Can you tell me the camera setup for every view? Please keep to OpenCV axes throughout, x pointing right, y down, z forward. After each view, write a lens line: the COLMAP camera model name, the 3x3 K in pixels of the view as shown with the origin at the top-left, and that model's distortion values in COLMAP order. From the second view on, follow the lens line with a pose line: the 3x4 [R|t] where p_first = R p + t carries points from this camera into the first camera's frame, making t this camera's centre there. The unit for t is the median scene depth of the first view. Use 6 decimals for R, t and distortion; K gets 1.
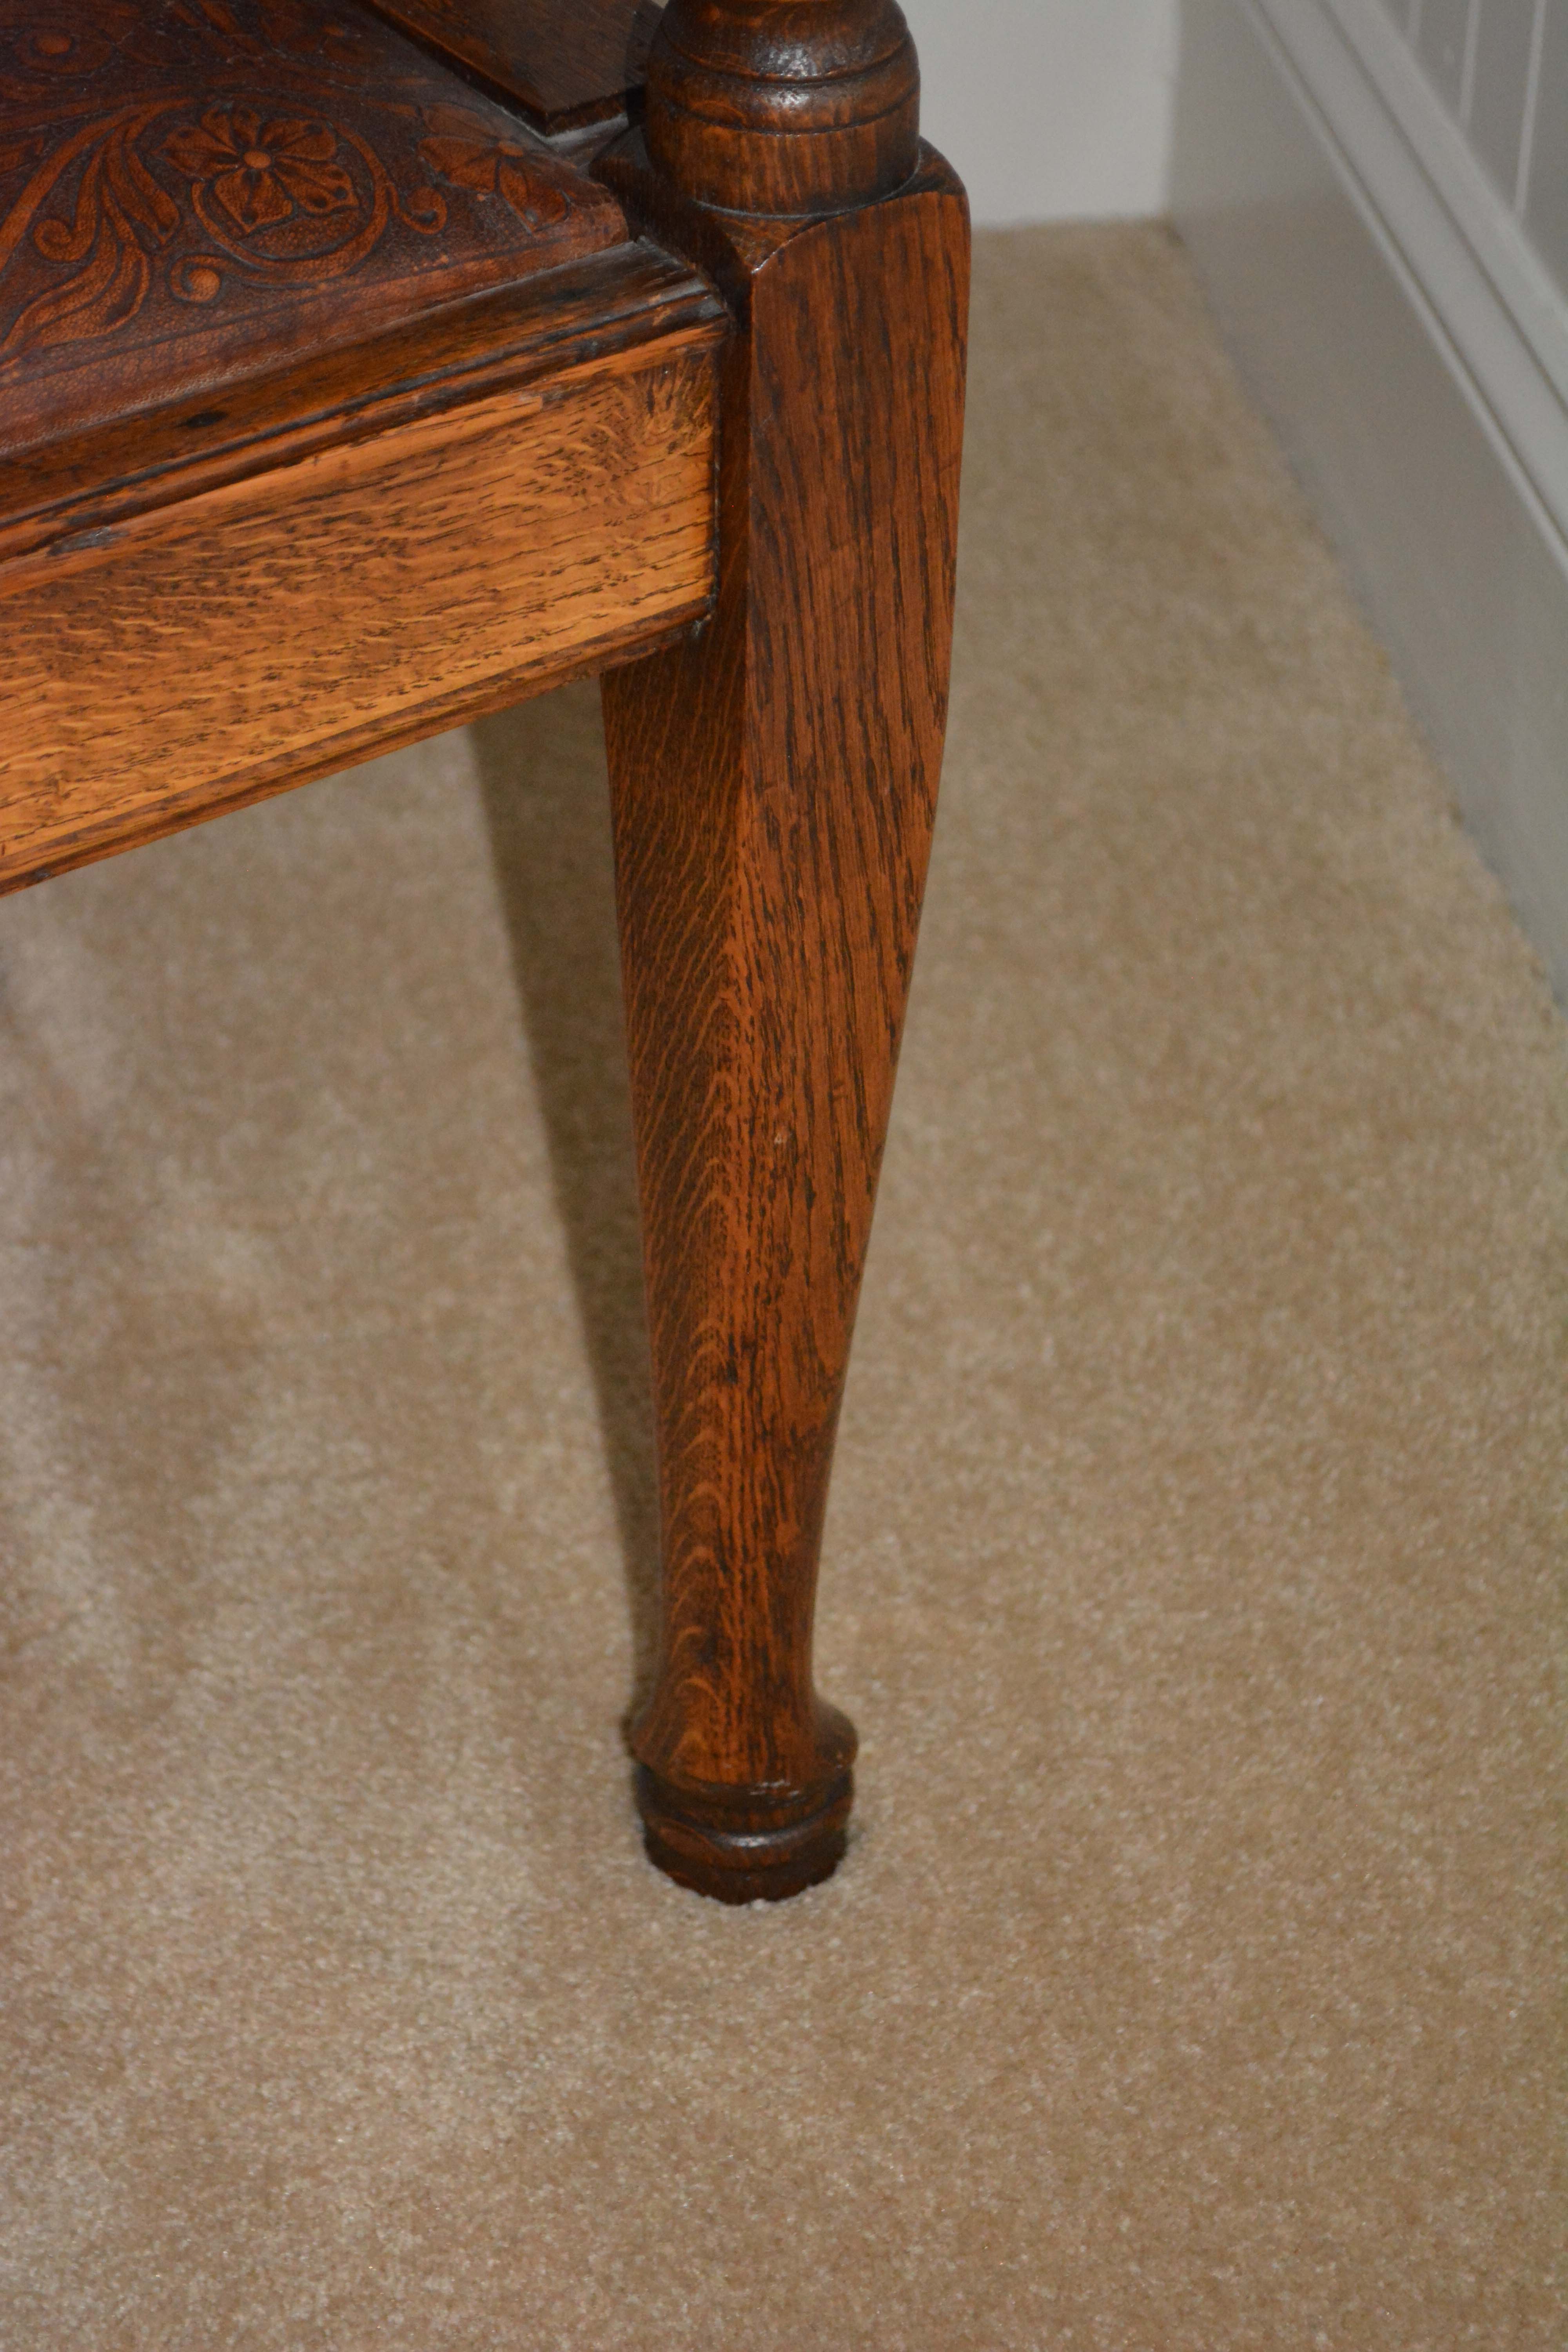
lens RADIAL K [[5272.0, 0, 784.0], [0, 5272.0, 1176.0], [0, 0, 1]] dist [0.040258, 0.131270]
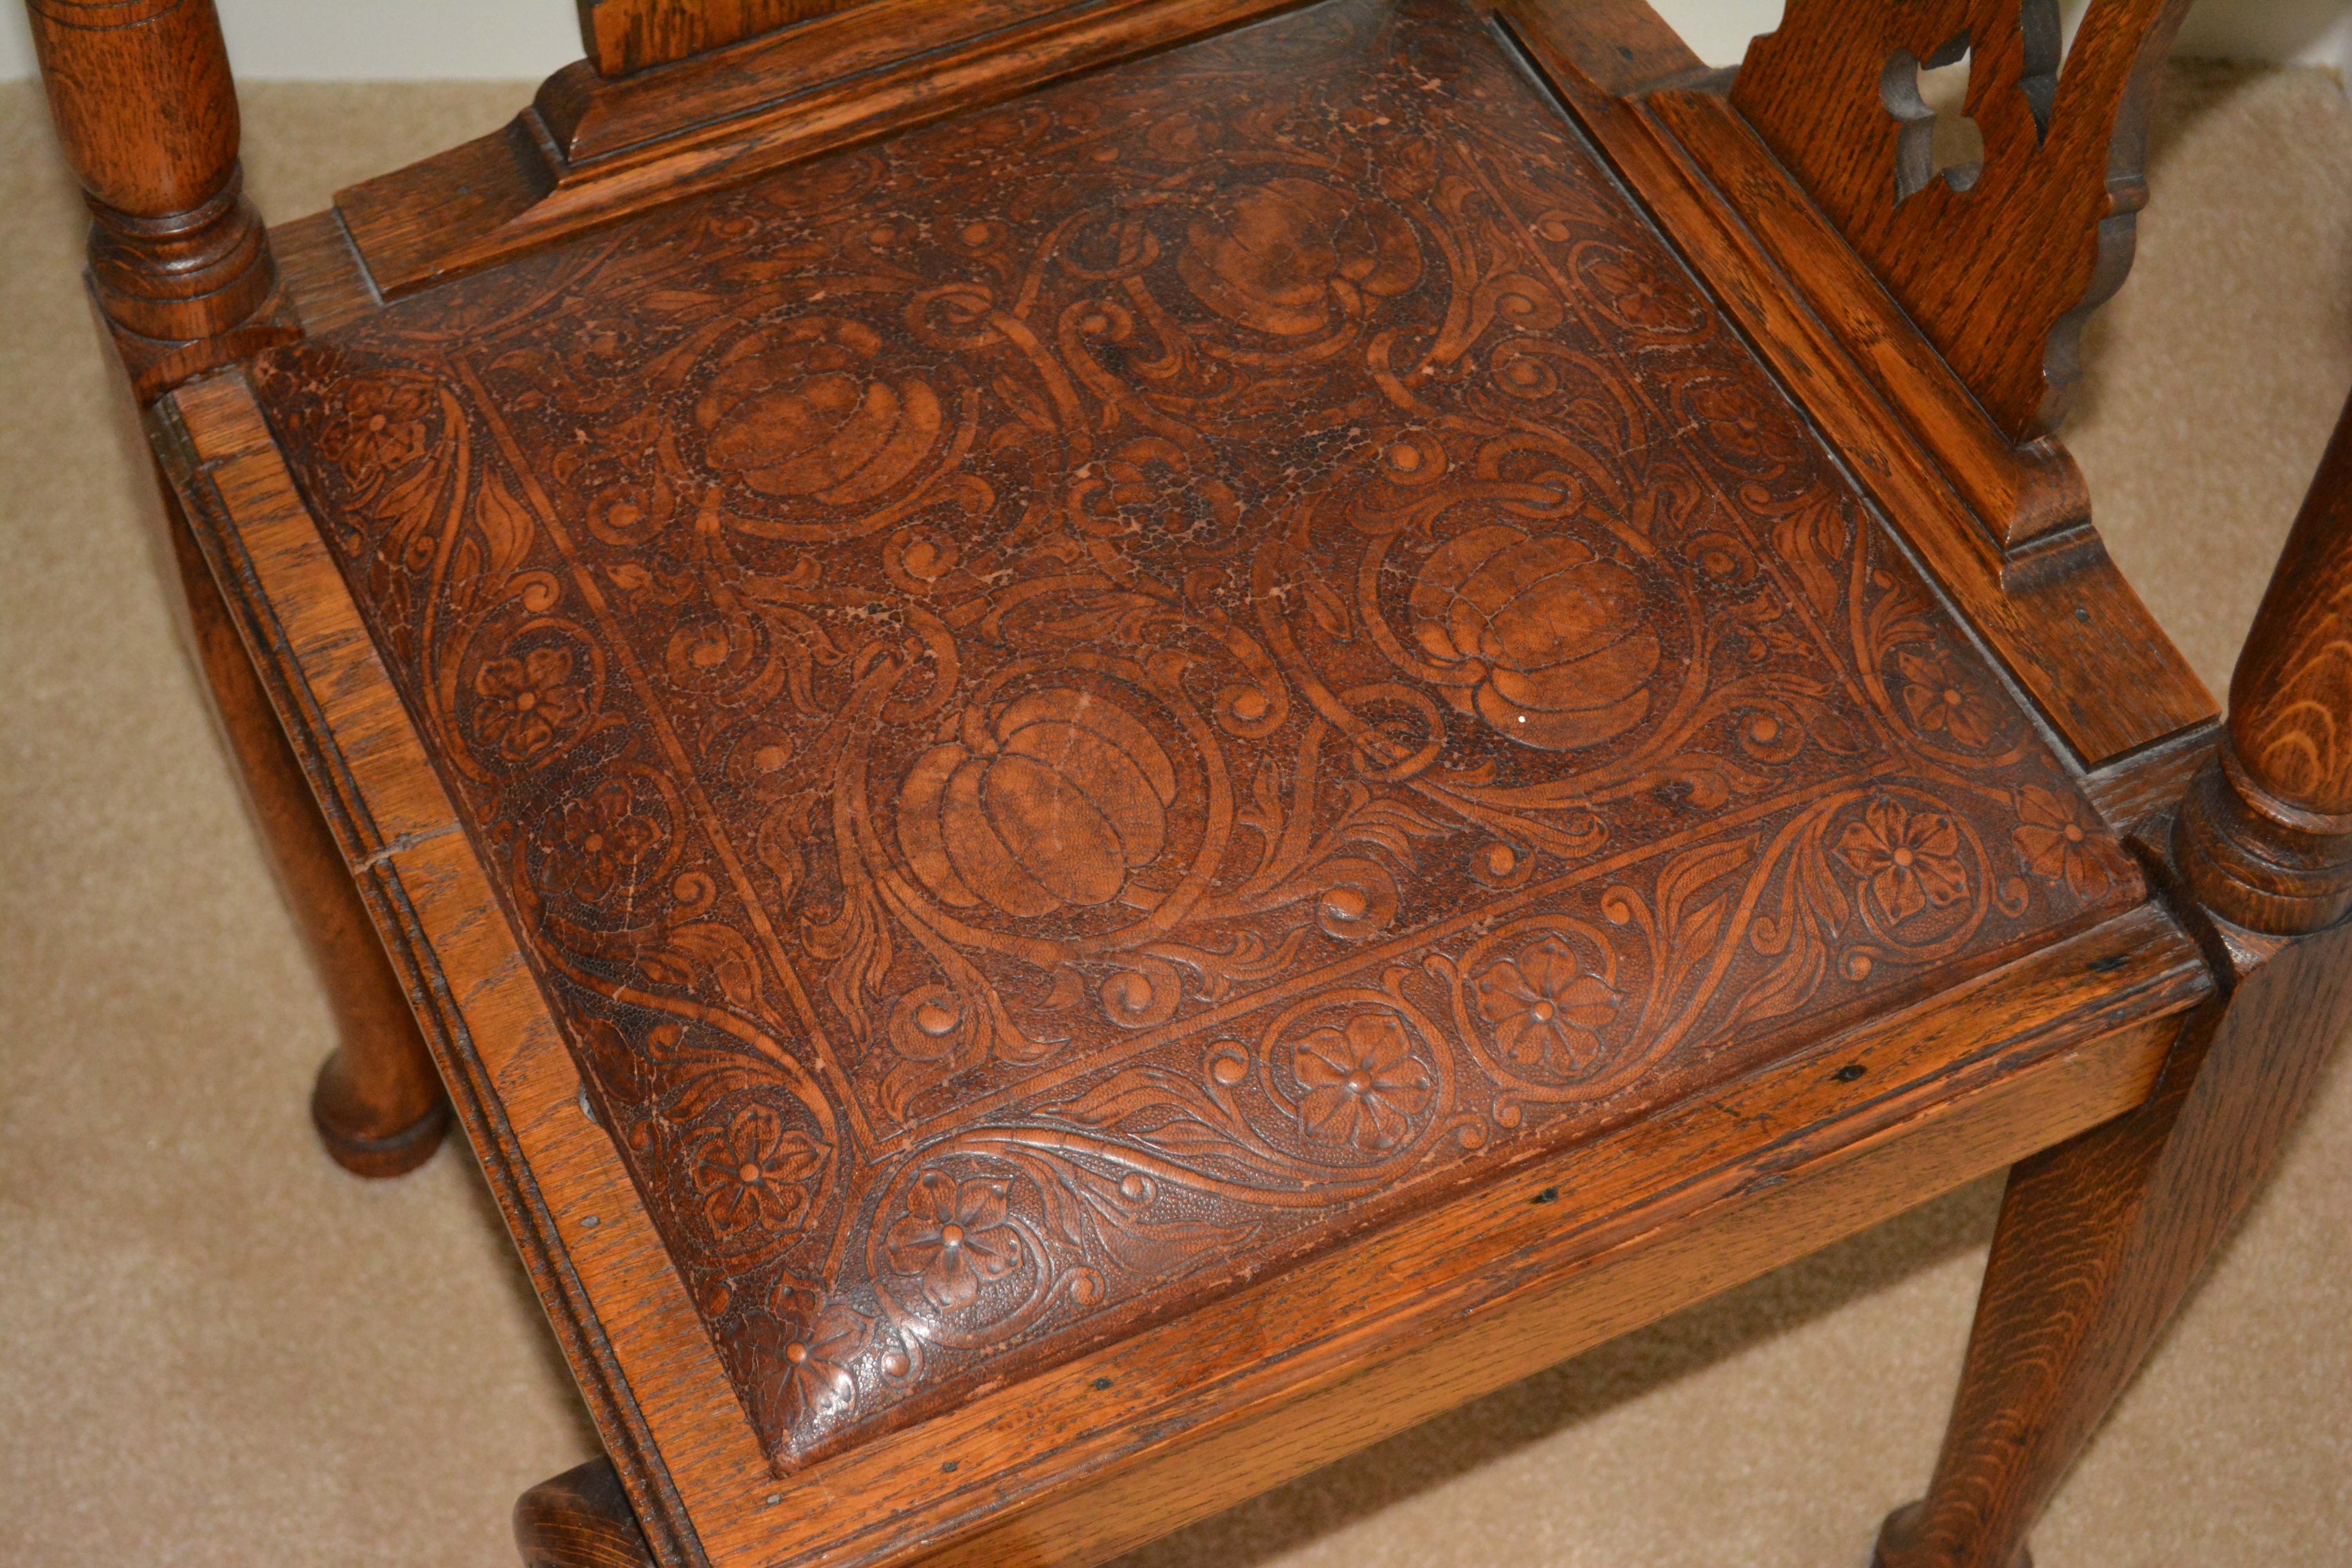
lens RADIAL K [[3945.8, 0, 1176.0], [0, 3945.8, 784.0], [0, 0, 1]] dist [0.002062, 0.020537]
pose [[0.985987, 0.143080, -0.085781, -0.203733], [-0.116485, 0.958568, 0.259958, -0.462928], [0.119422, -0.246323, 0.961802, -0.035141]]
